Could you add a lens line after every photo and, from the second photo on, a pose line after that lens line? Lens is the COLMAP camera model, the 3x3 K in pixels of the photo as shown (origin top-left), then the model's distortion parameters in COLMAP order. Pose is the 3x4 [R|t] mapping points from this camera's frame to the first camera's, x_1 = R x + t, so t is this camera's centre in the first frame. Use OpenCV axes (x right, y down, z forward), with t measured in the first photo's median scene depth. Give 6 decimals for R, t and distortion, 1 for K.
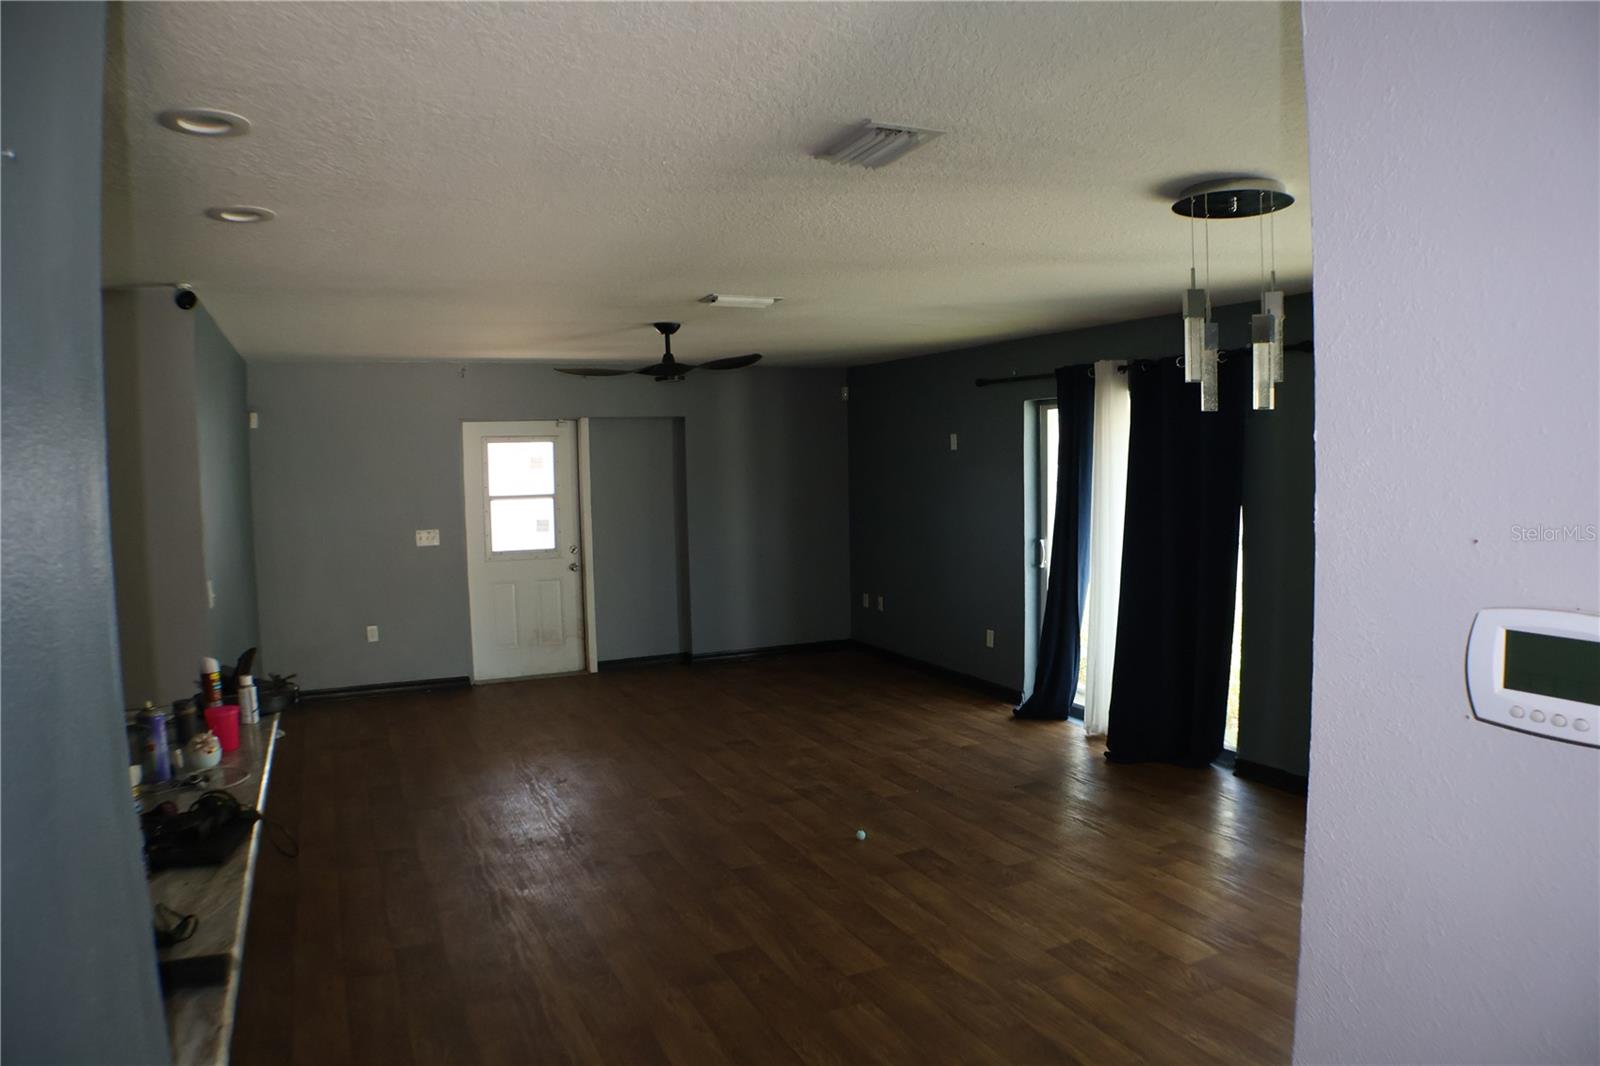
lens RADIAL K [[1038.3, 0, 803.4], [0, 1038.3, 526.7], [0, 0, 1]] dist [-0.154954, 0.027850]
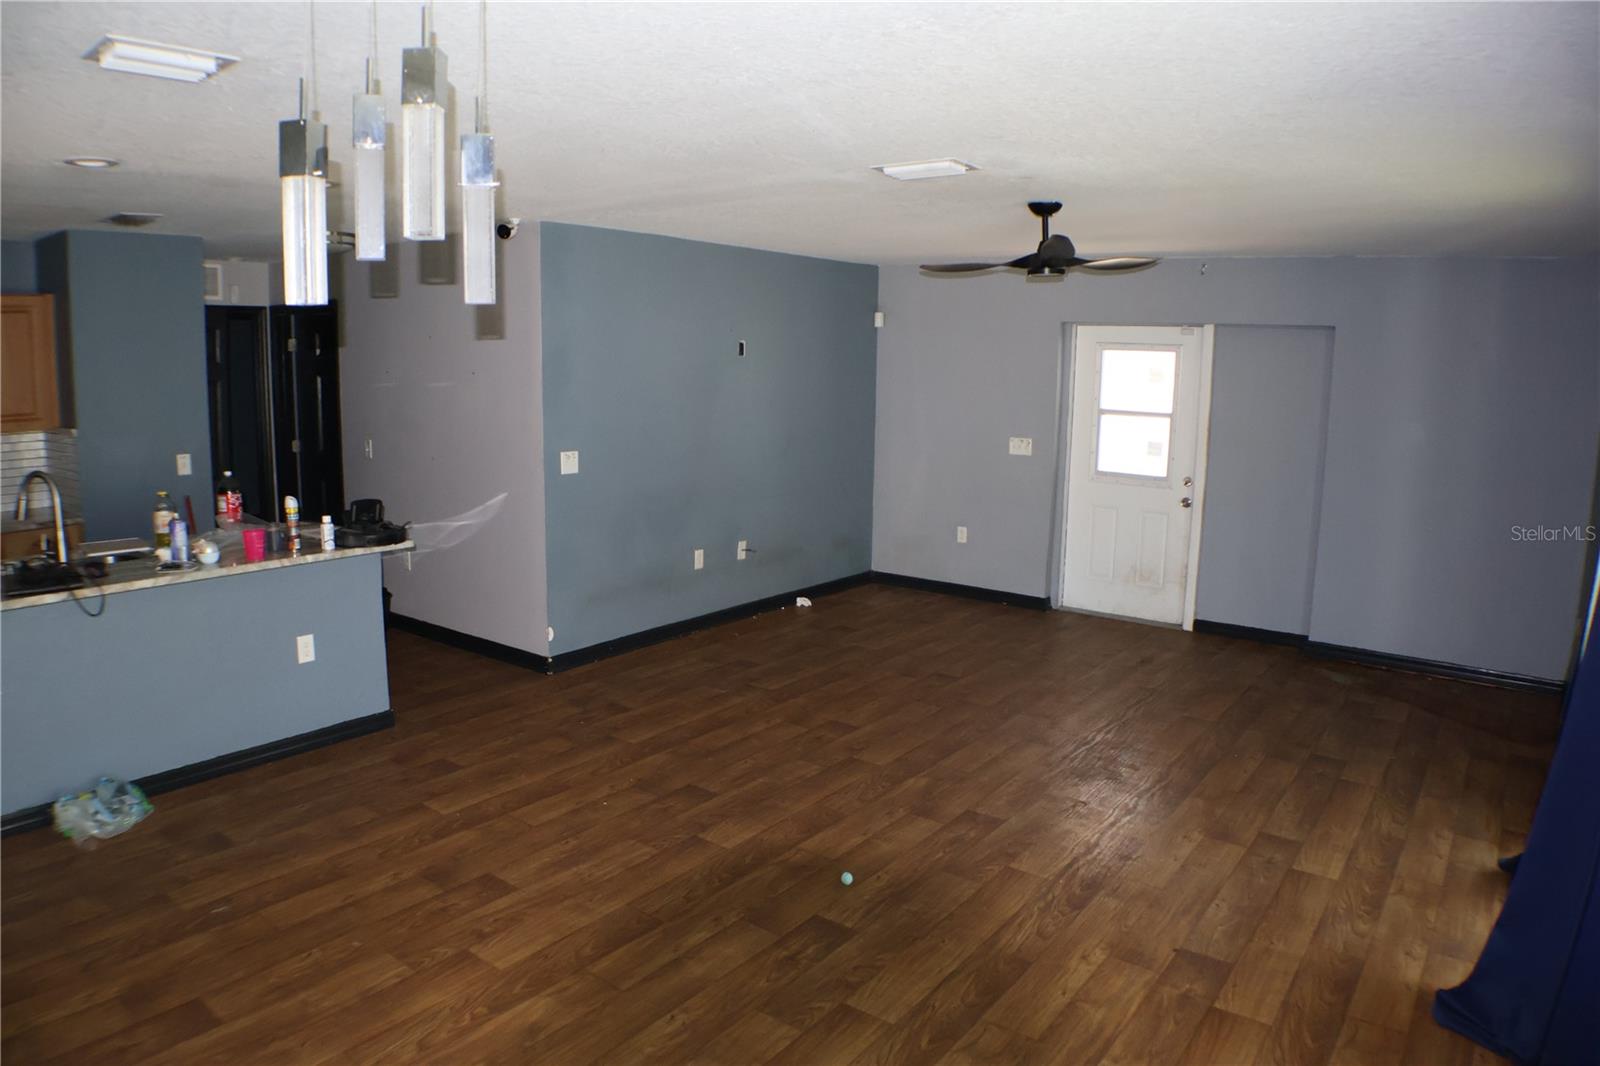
lens RADIAL K [[1038.3, 0, 803.4], [0, 1038.3, 526.7], [0, 0, 1]] dist [-0.154954, 0.027850]
pose [[0.469245, 0.169542, -0.866640, 0.386799], [-0.087845, 0.985491, 0.145229, -0.037446], [0.878688, 0.007982, 0.477330, 0.359823]]
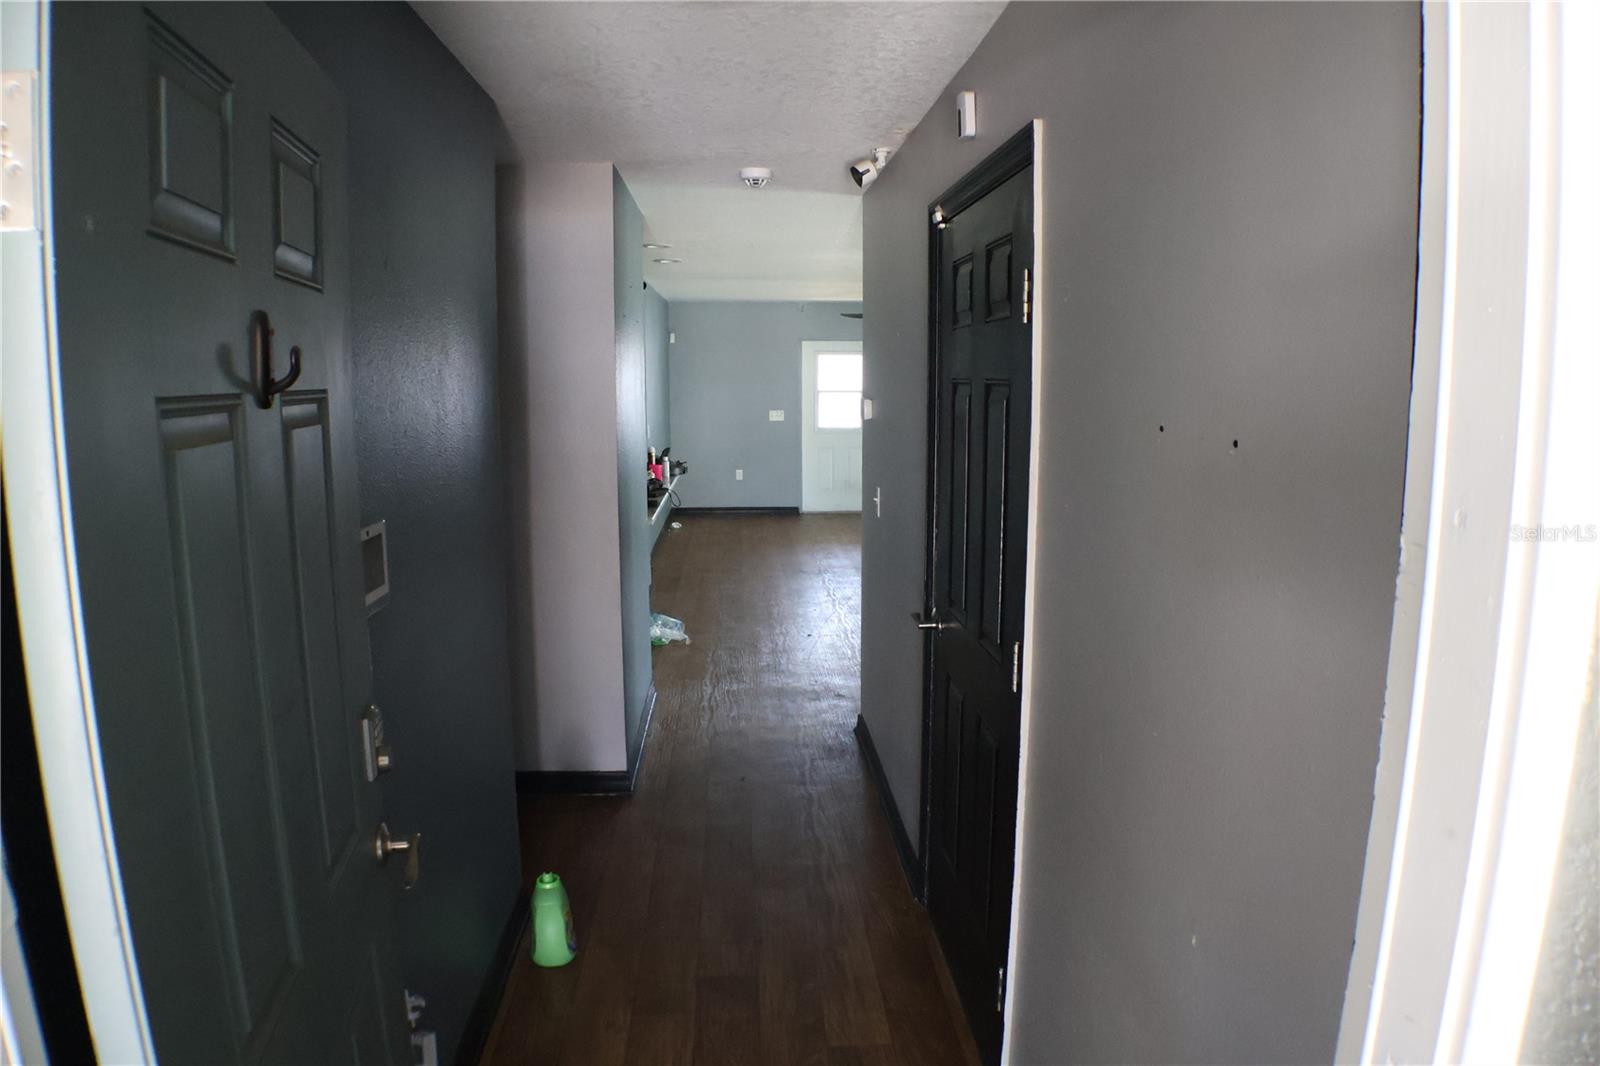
lens RADIAL K [[1038.3, 0, 803.4], [0, 1038.3, 526.7], [0, 0, 1]] dist [-0.154954, 0.027850]
pose [[0.929099, 0.077784, -0.361557, 0.255137], [-0.045111, 0.994168, 0.097959, 0.022830], [0.367068, -0.074703, 0.927190, -0.466631]]
